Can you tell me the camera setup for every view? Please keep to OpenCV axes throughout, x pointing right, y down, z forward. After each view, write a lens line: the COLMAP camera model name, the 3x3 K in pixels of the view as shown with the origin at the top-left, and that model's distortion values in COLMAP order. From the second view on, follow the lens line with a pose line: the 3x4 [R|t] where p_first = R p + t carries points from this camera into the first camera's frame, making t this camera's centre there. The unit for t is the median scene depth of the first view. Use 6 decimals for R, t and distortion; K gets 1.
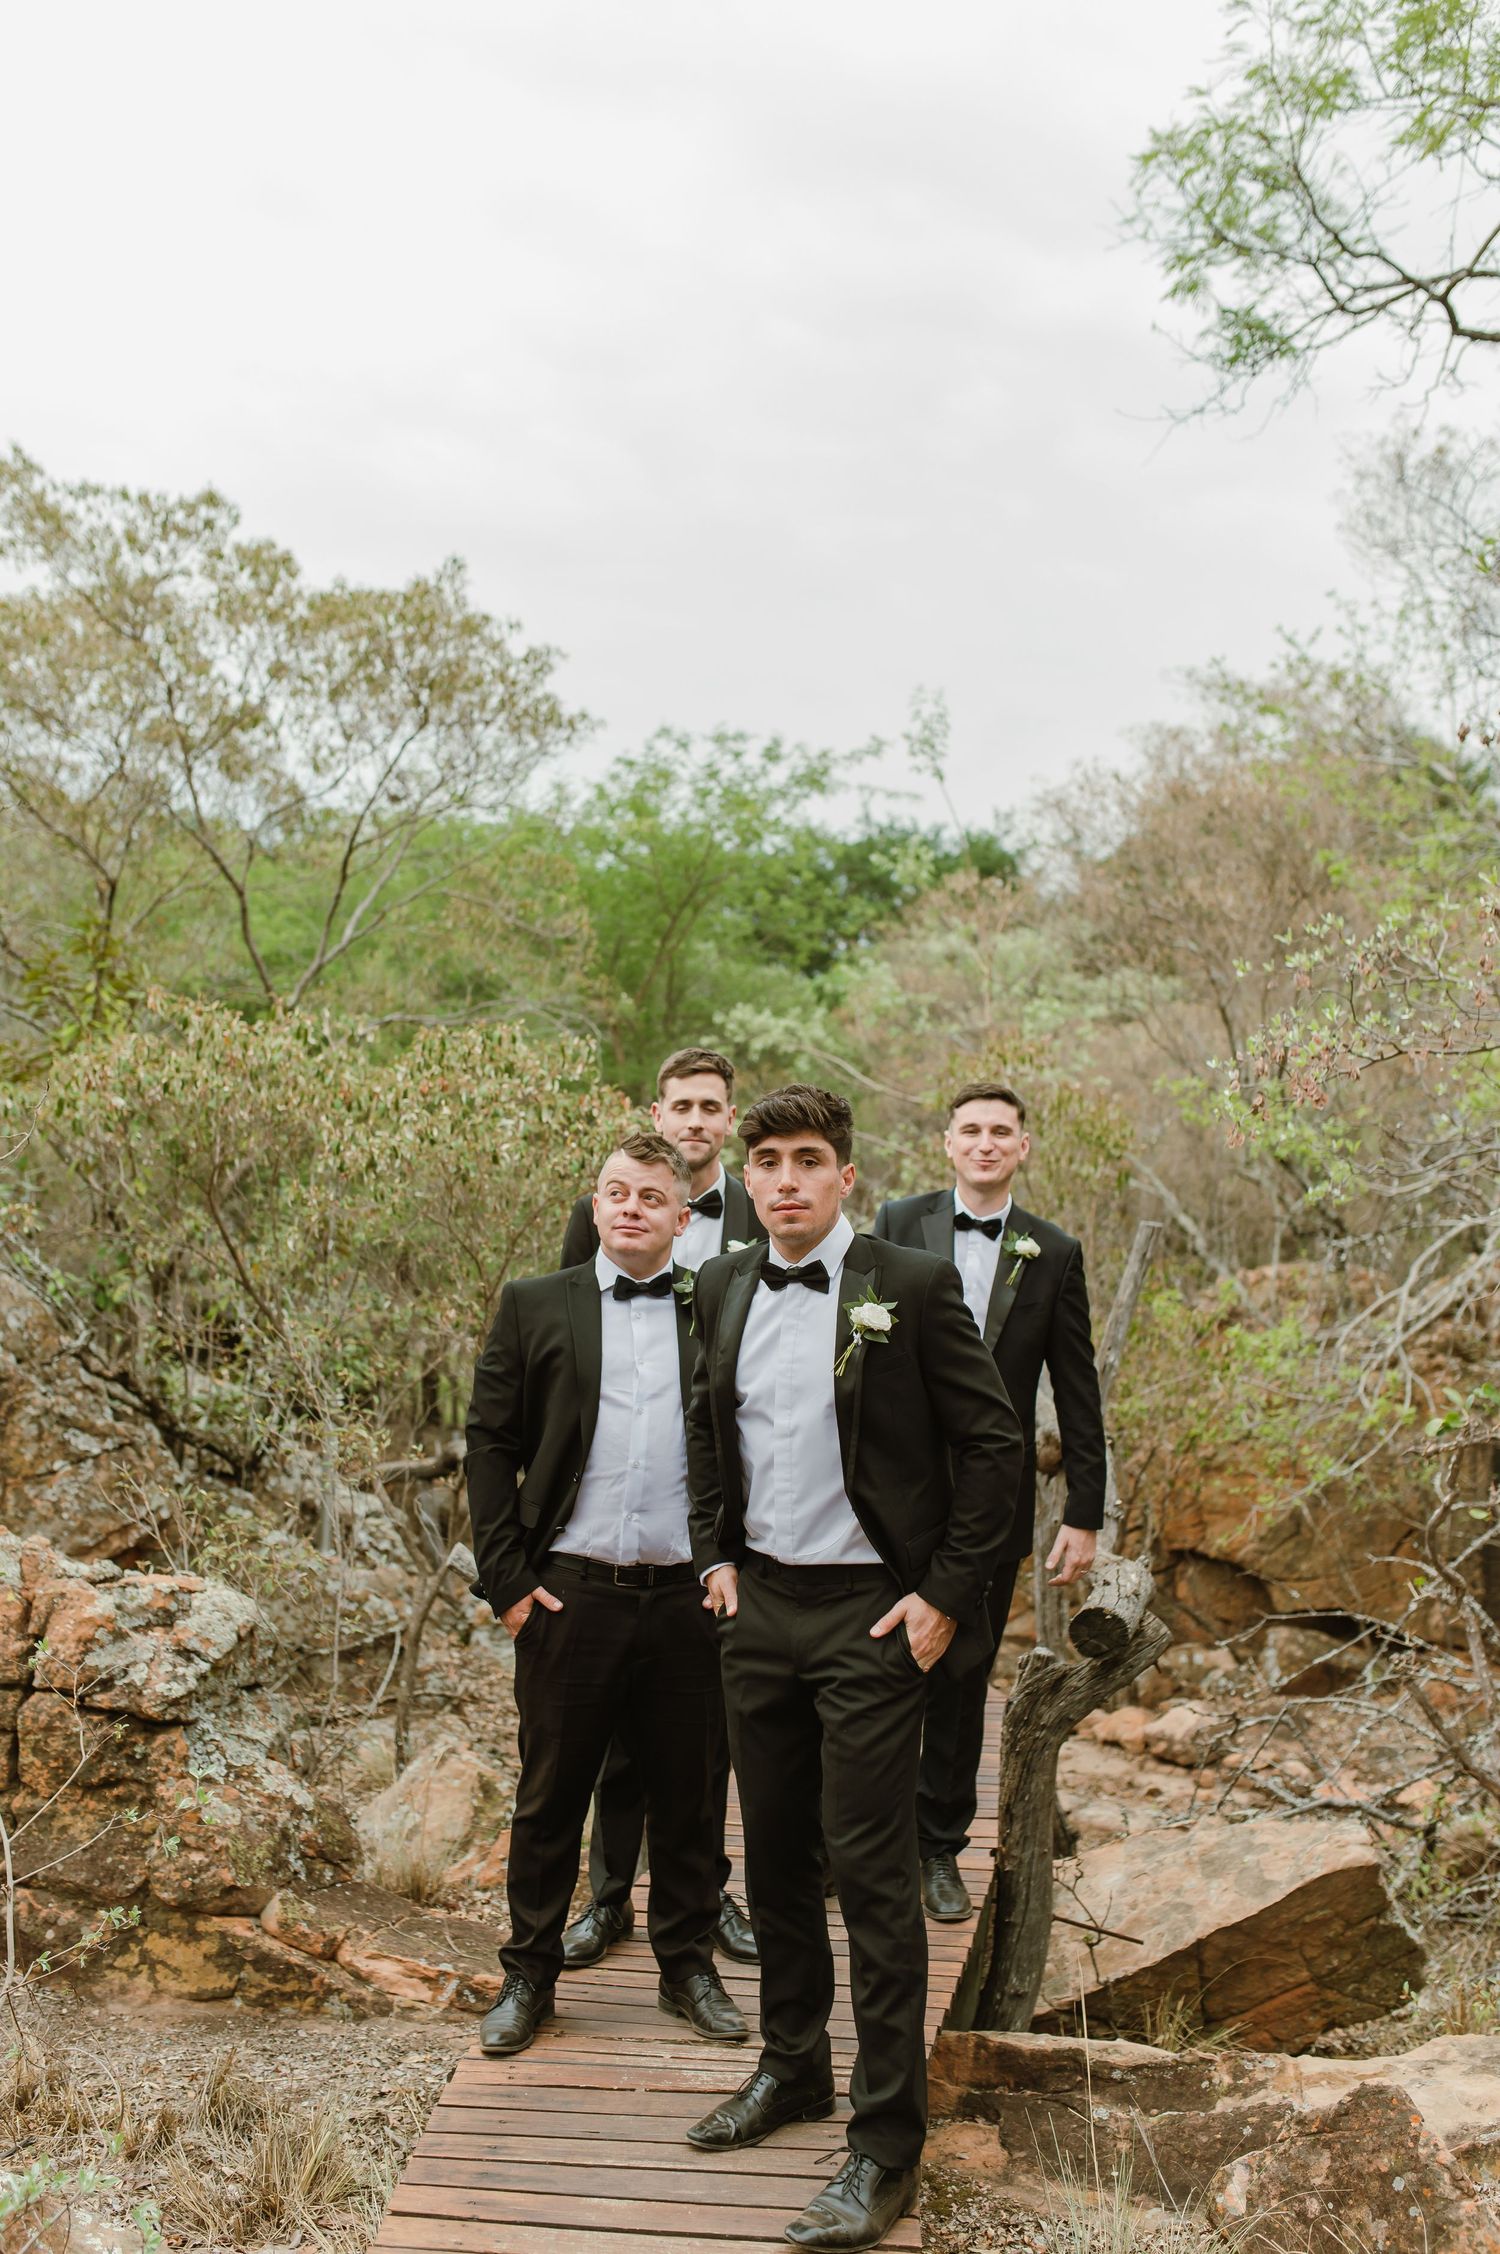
lens RADIAL K [[2165.1, 0, 755.2], [0, 2165.1, 1121.8], [0, 0, 1]] dist [0.032143, 0.000000]
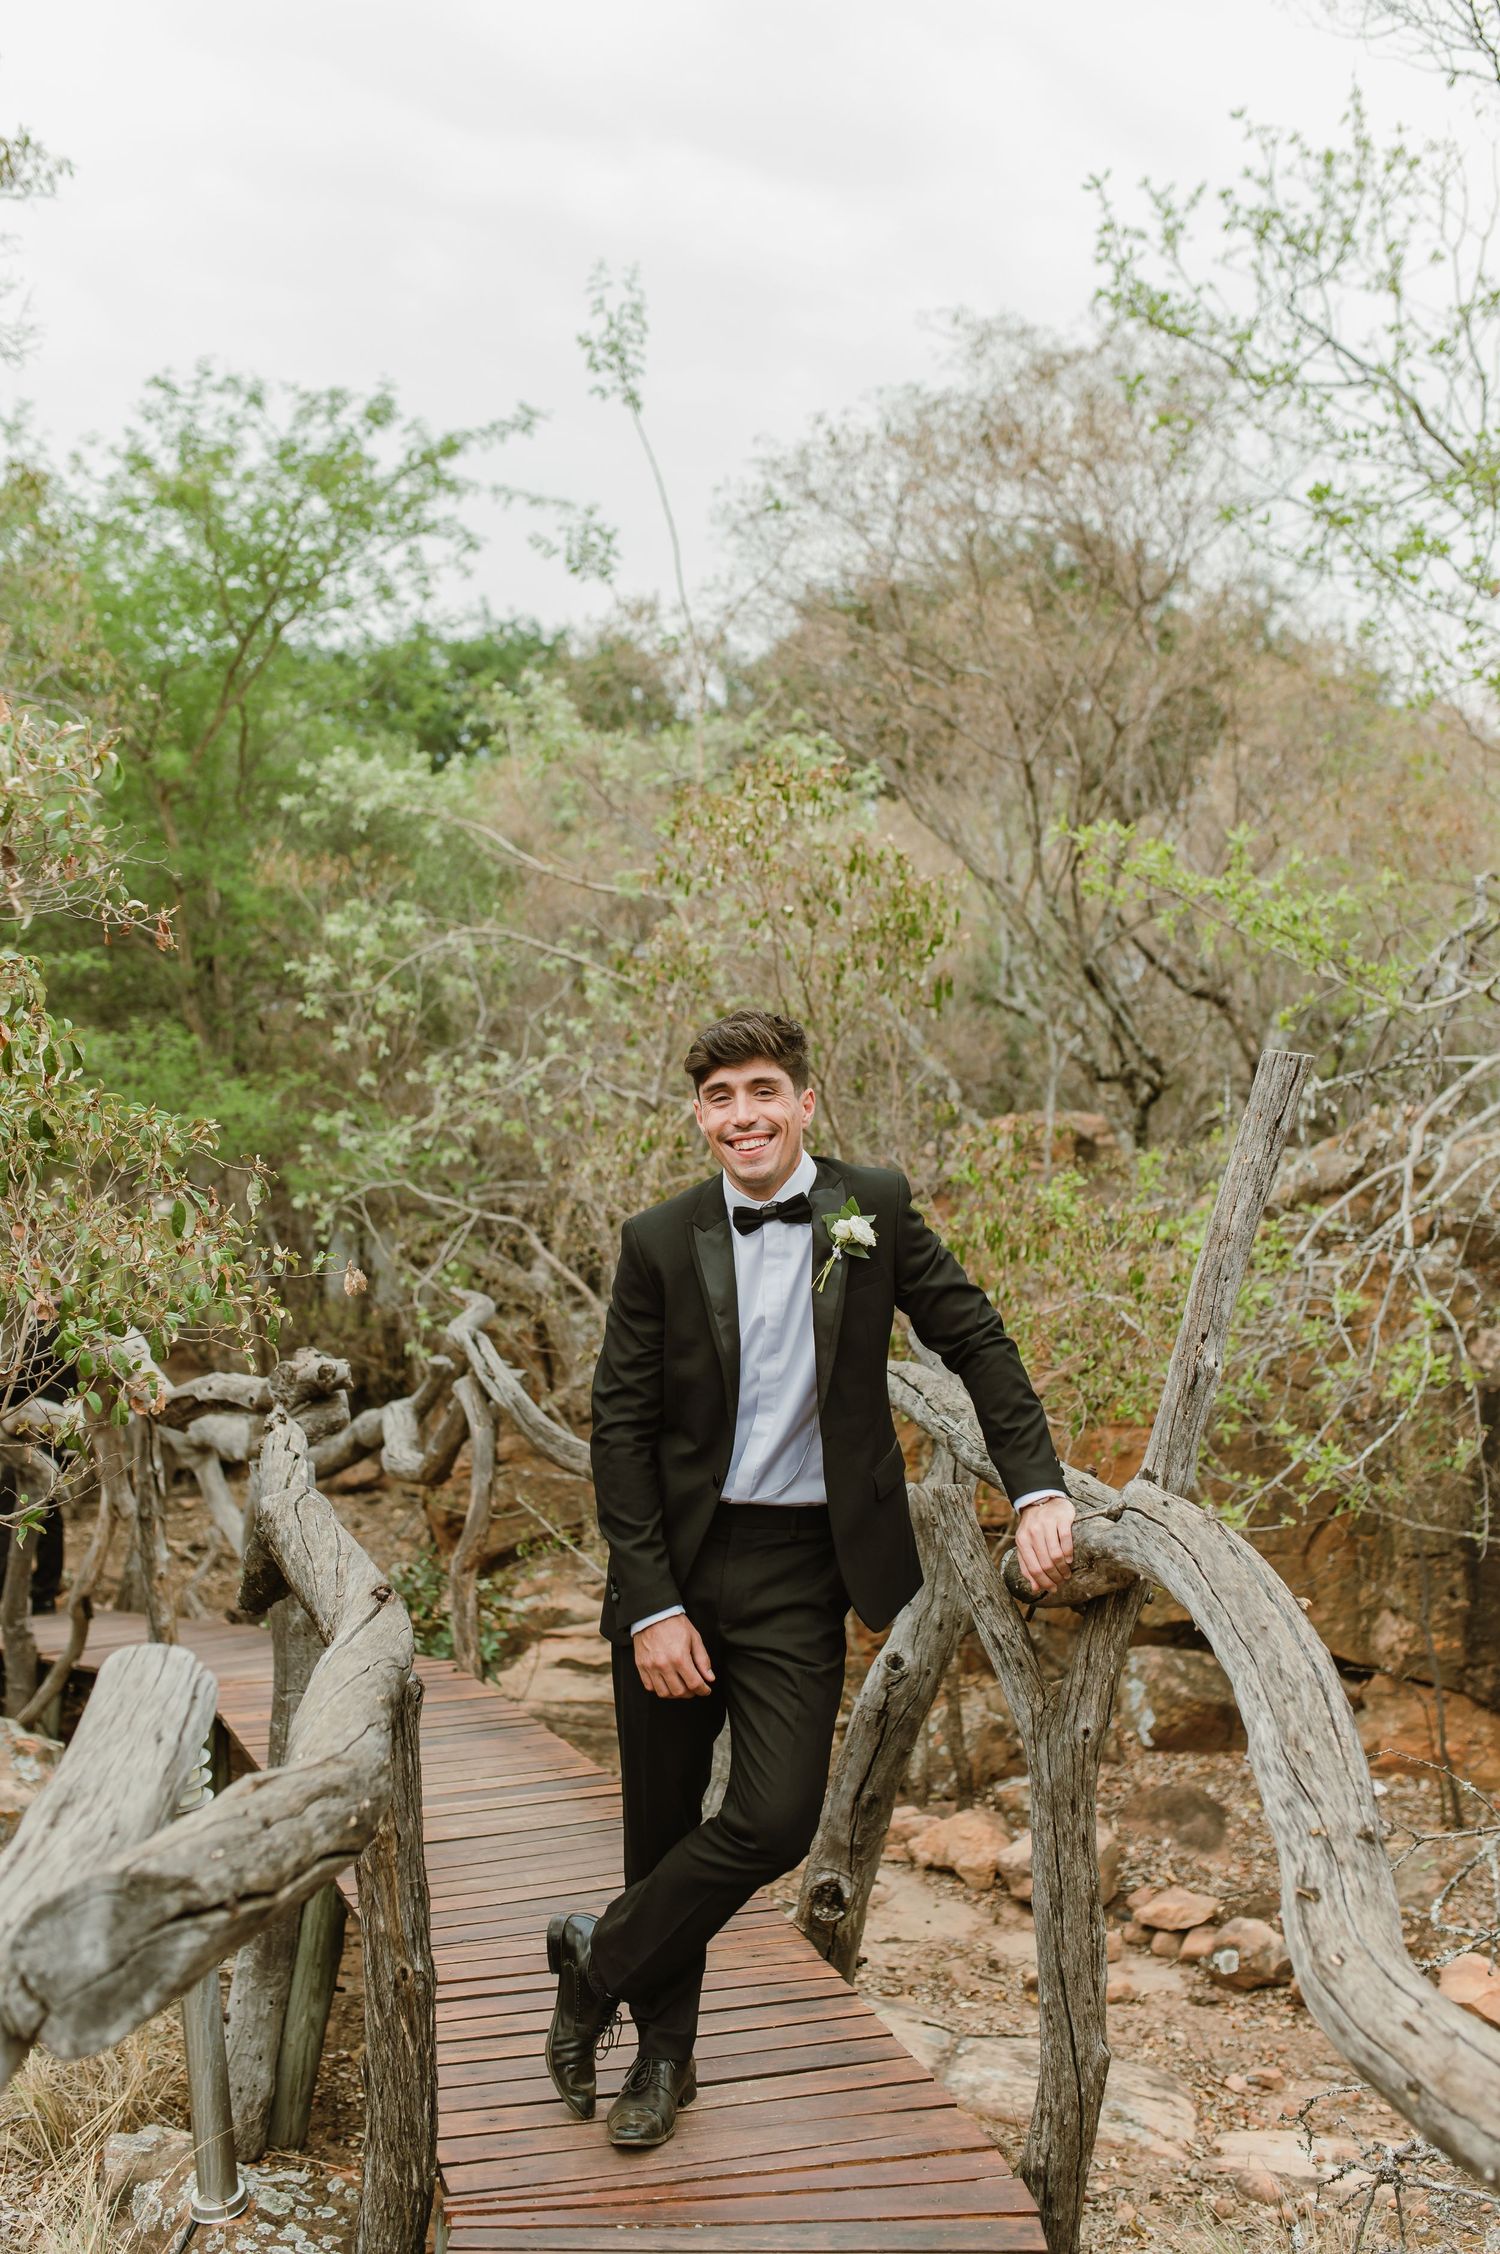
lens RADIAL K [[2165.1, 0, 762.0], [0, 2165.1, 1136.3], [0, 0, 1]] dist [0.032143, 0.000000]
pose [[0.983934, -0.014275, 0.177961, 0.001062], [0.001574, 0.997453, 0.071306, 0.019419], [-0.178525, -0.069881, 0.981451, 0.315216]]
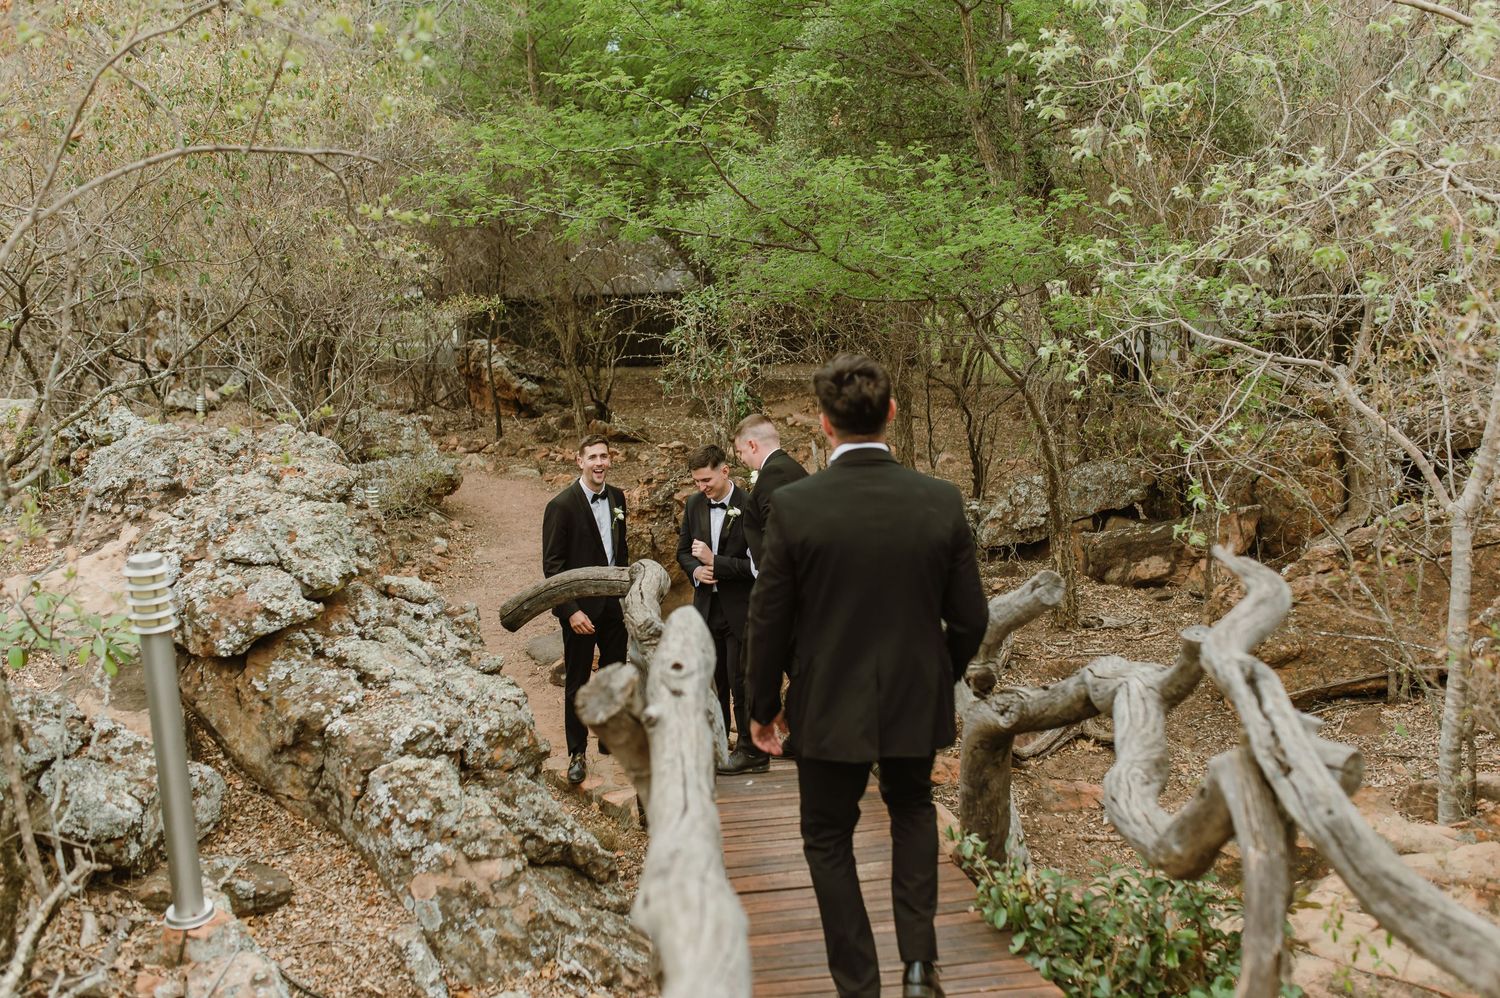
lens RADIAL K [[1440.9, 0, 740.2], [0, 1440.9, 499.5], [0, 0, 1]] dist [0.032143, 0.000000]
pose [[0.953188, 0.003959, -0.302354, 0.019557], [0.068802, 0.970847, 0.229616, 0.035503], [0.294448, -0.239669, 0.925126, 0.666569]]
